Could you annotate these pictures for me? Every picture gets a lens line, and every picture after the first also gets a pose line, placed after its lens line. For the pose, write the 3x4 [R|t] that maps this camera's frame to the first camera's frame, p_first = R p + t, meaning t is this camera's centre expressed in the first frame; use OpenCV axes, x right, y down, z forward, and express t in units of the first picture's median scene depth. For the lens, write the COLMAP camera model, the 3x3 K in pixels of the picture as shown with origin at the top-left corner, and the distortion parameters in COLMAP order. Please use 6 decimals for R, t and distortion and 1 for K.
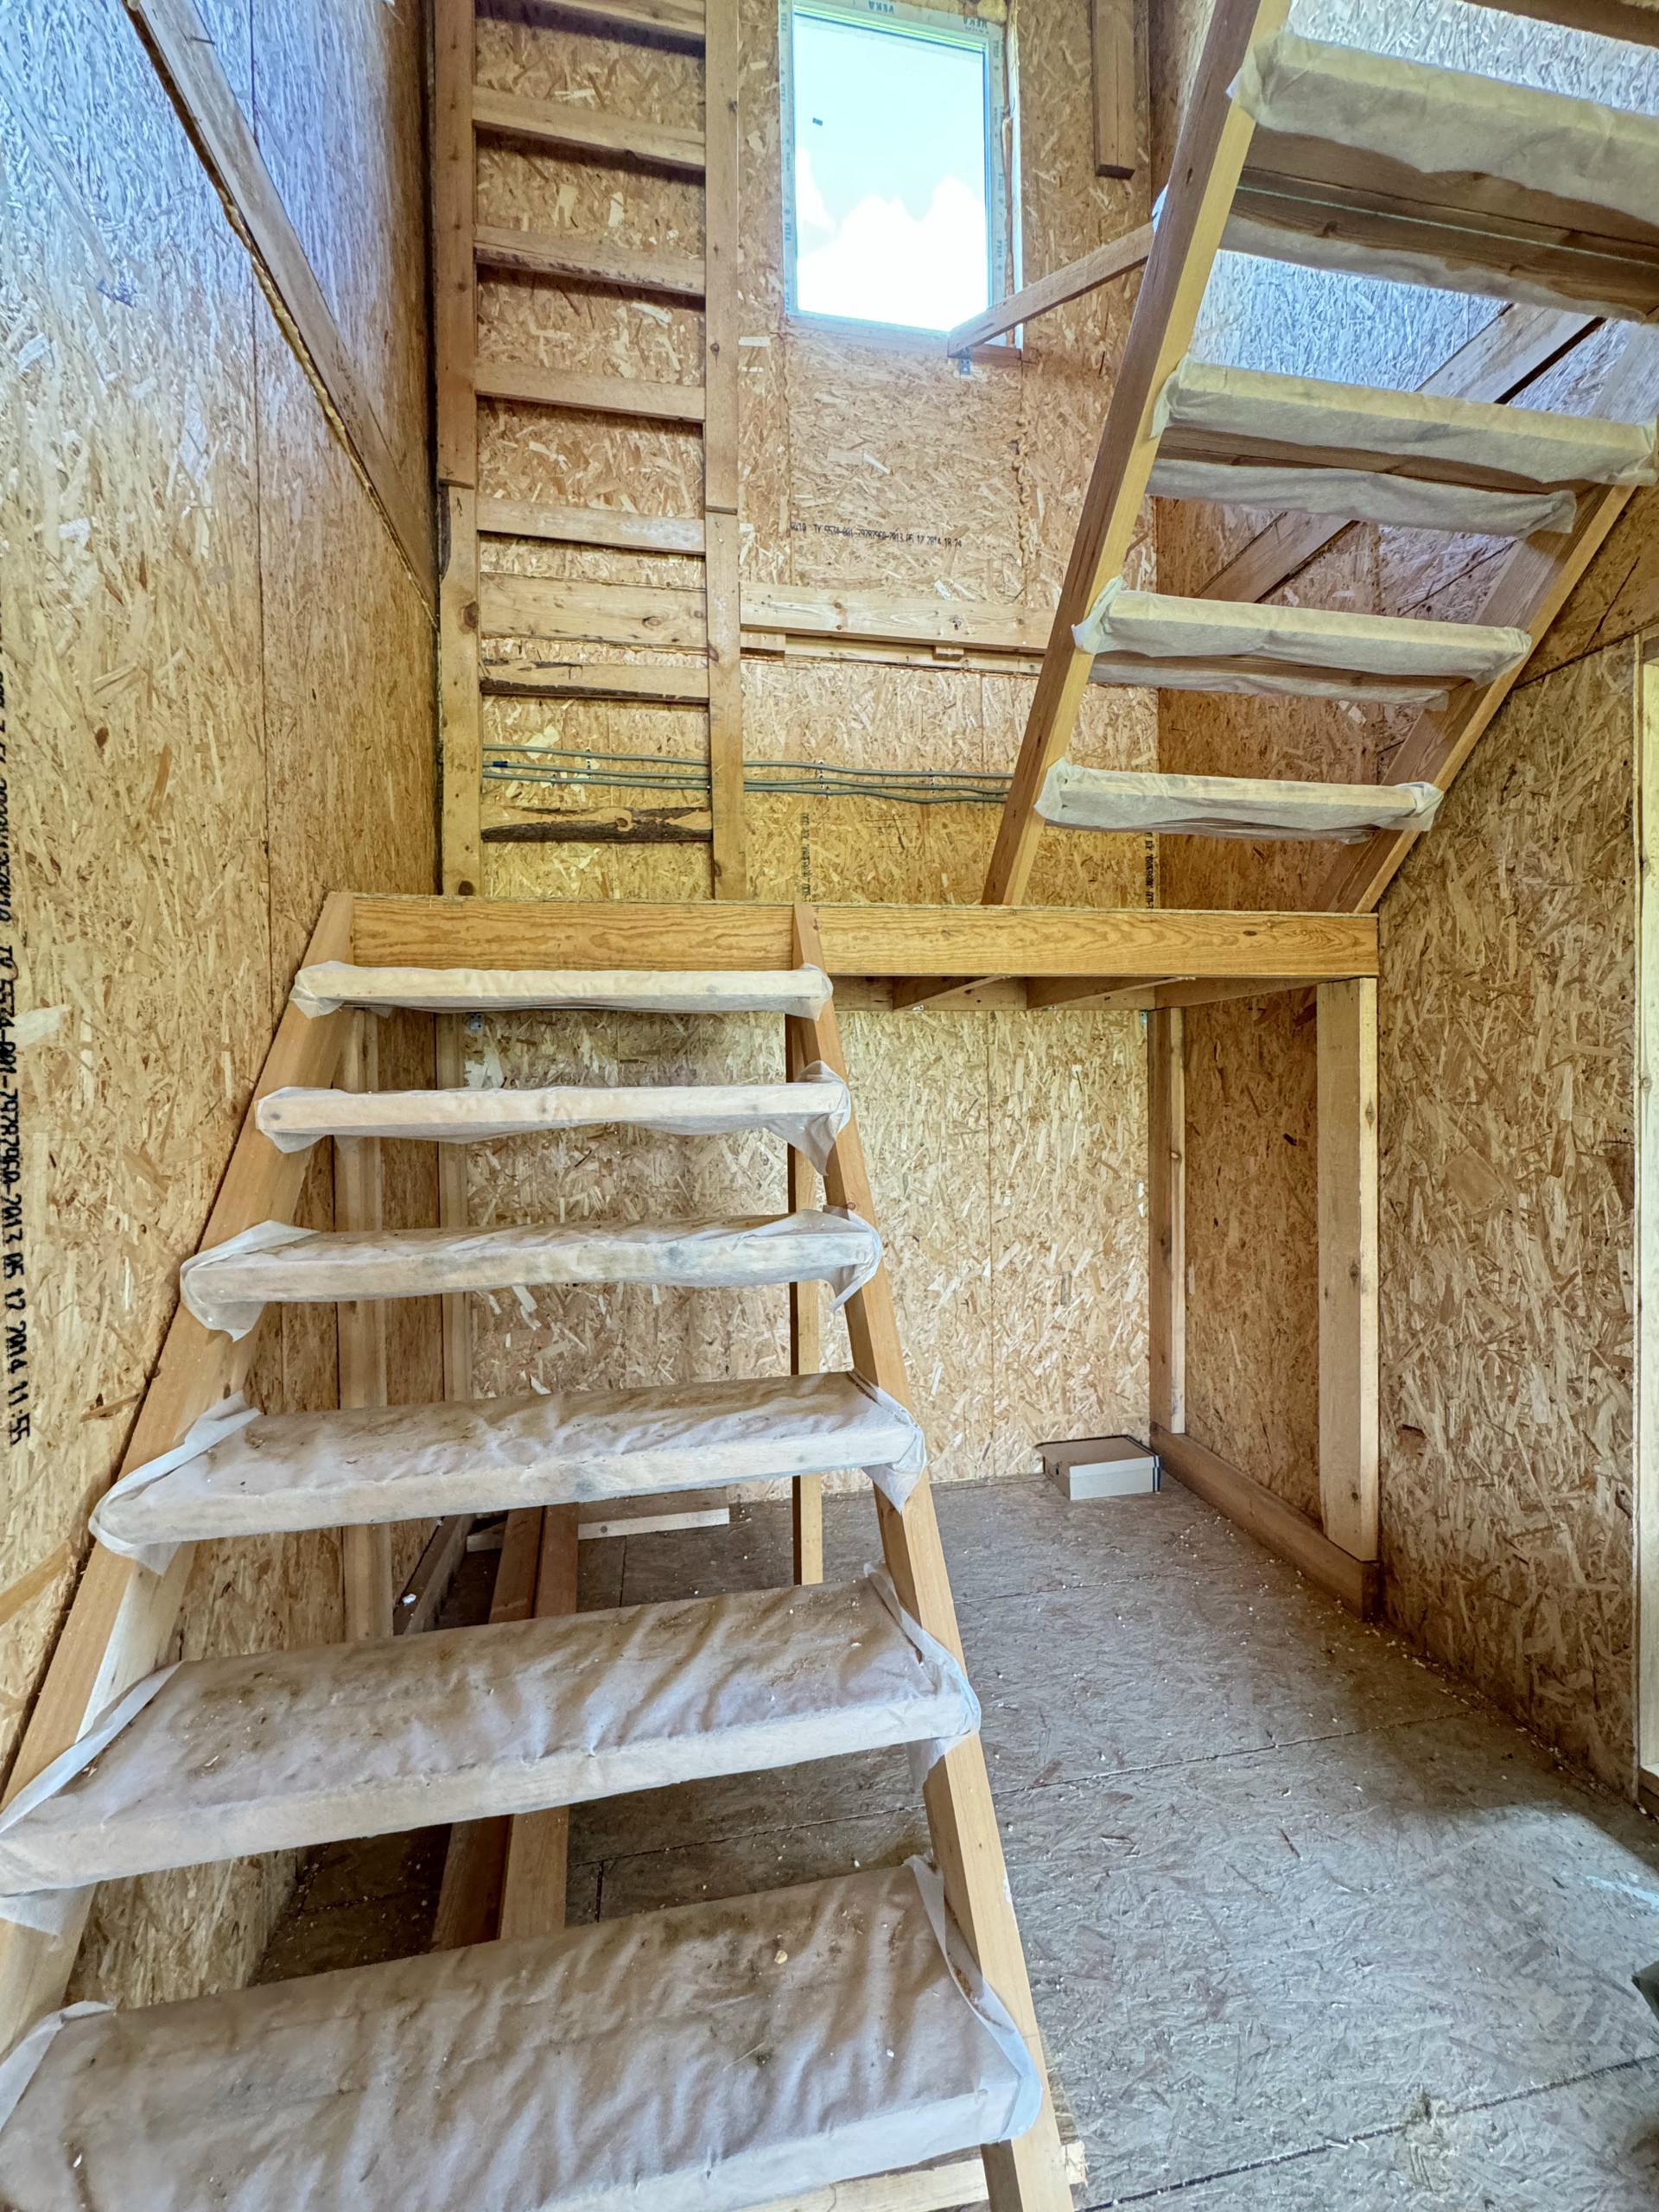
lens RADIAL K [[883.1, 0, 830.3], [0, 883.1, 1100.9], [0, 0, 1]] dist [-0.002648, 0.000595]
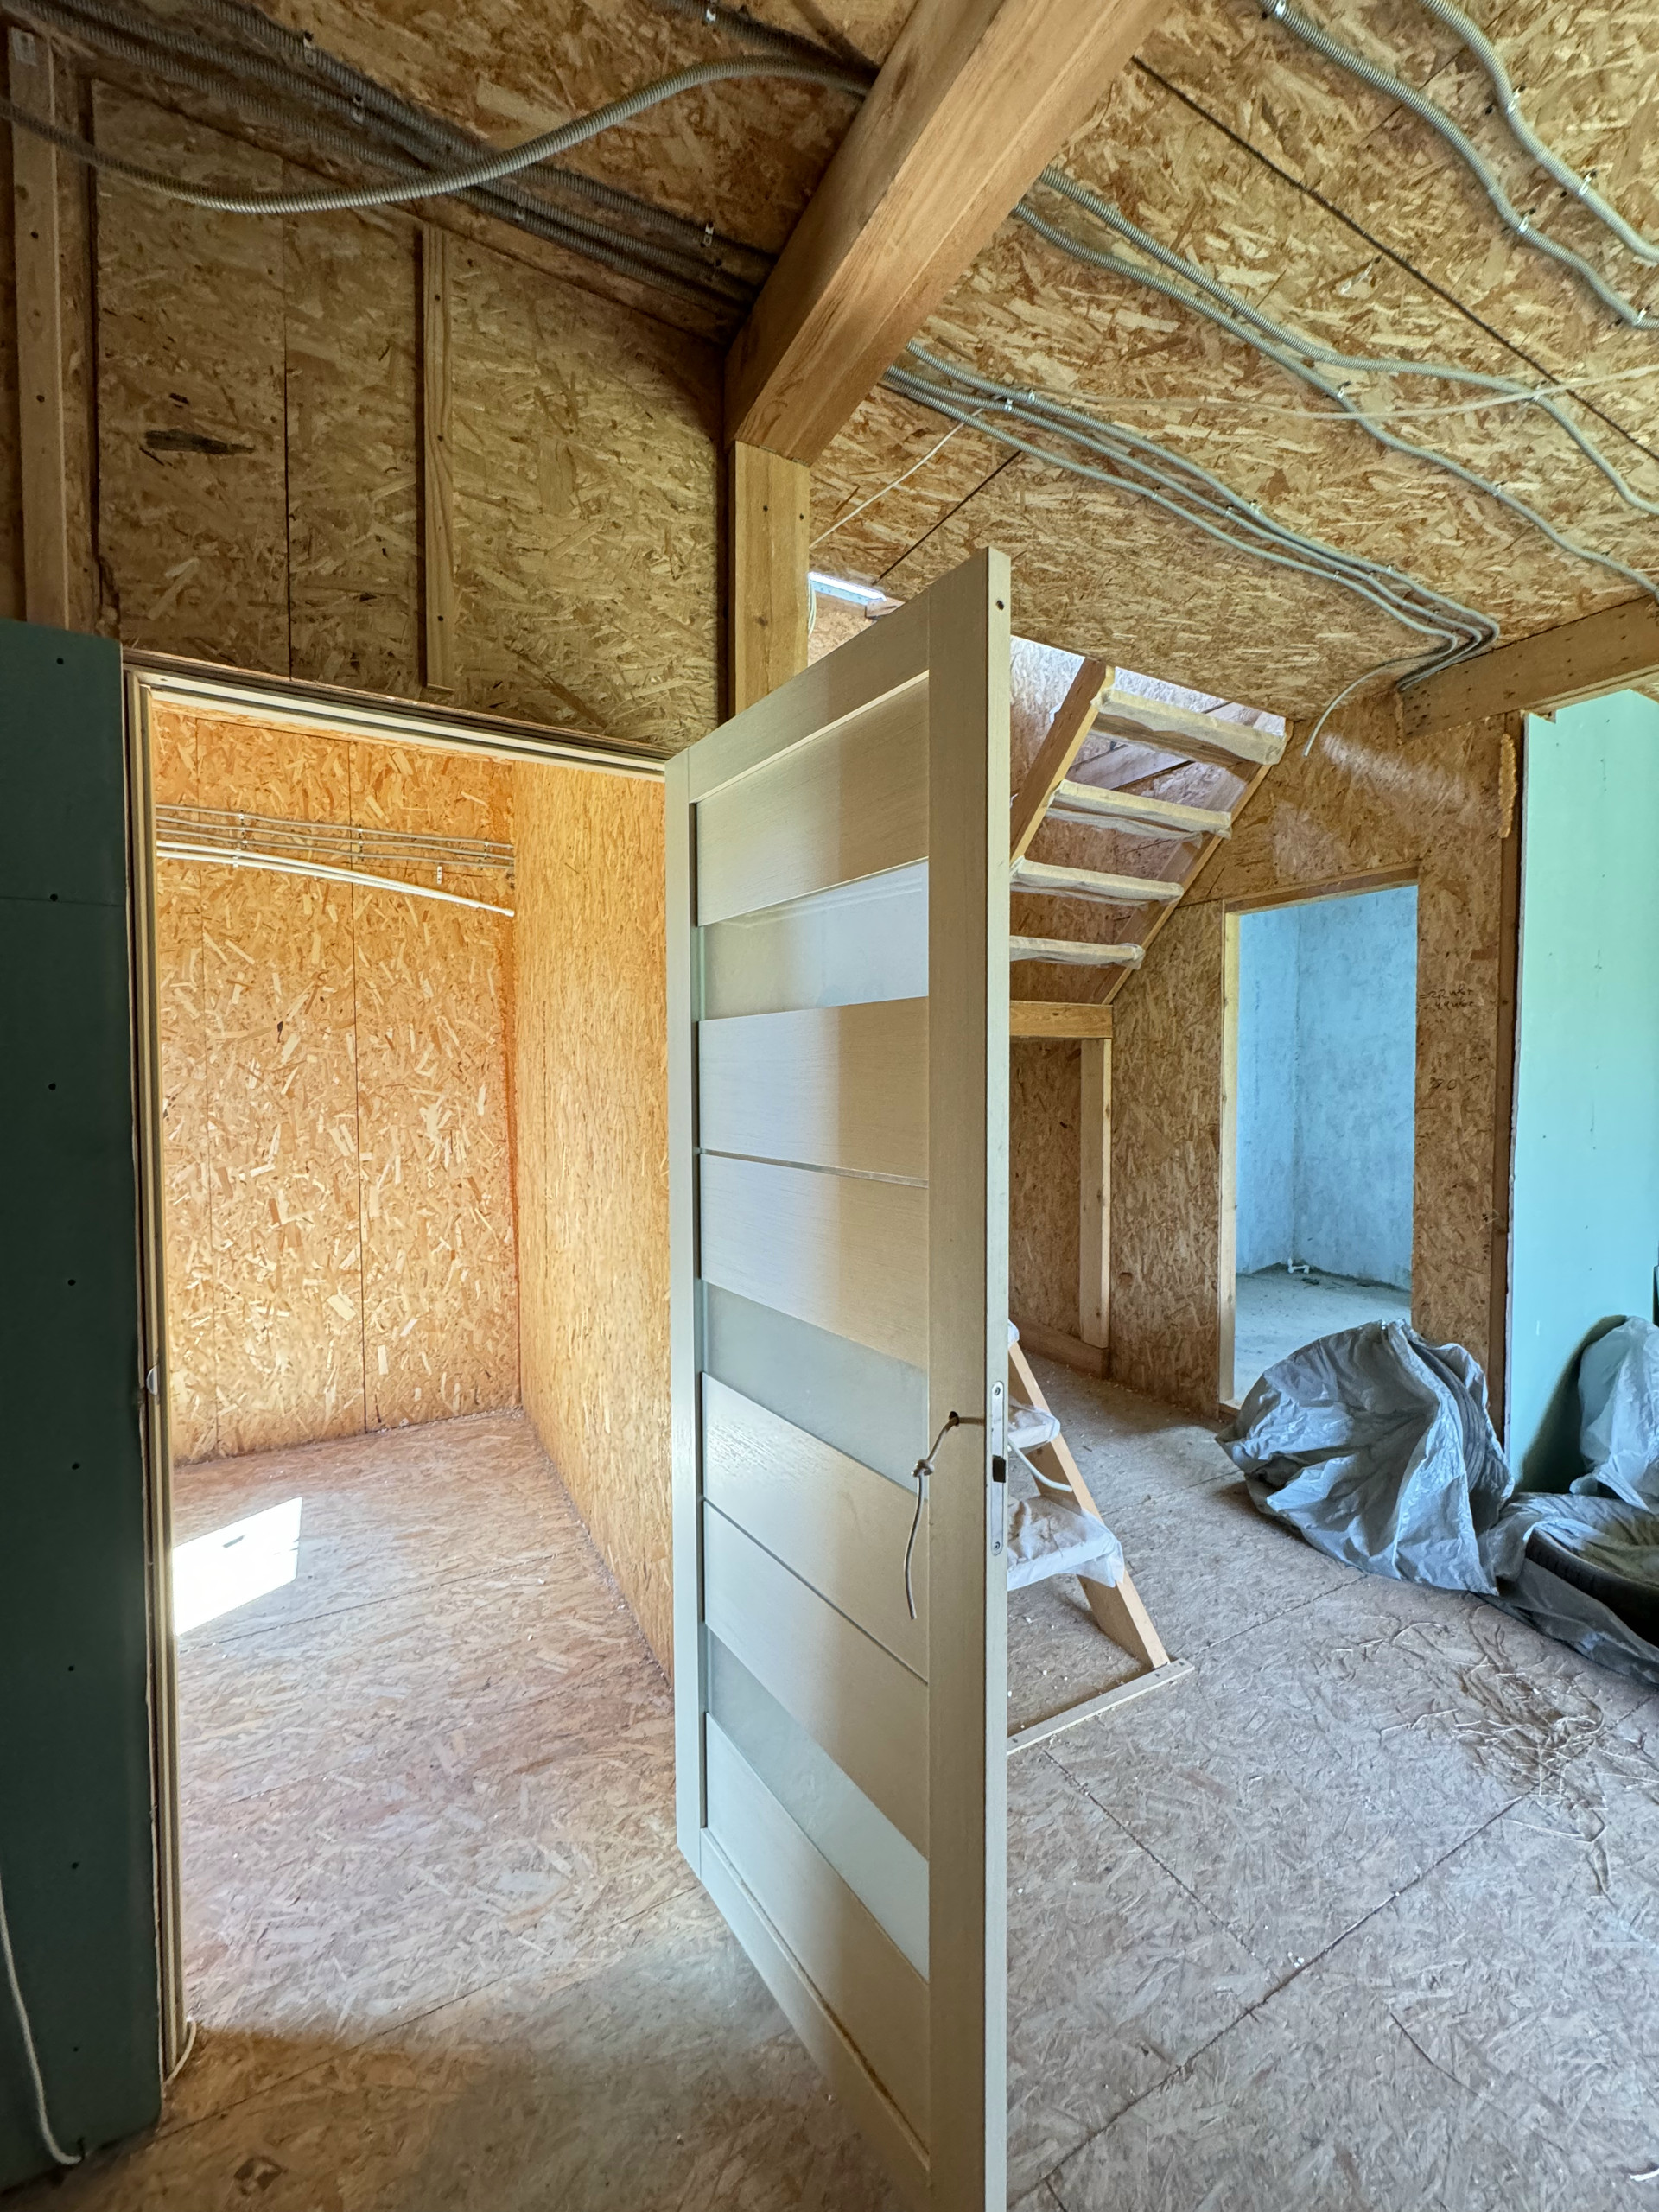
lens RADIAL K [[883.1, 0, 833.6], [0, 883.1, 1100.5], [0, 0, 1]] dist [-0.002648, 0.000595]
pose [[0.949917, 0.004171, 0.312474, -0.595386], [-0.006926, 0.999946, 0.007709, -0.019705], [-0.312425, -0.009487, 0.949895, -0.678733]]
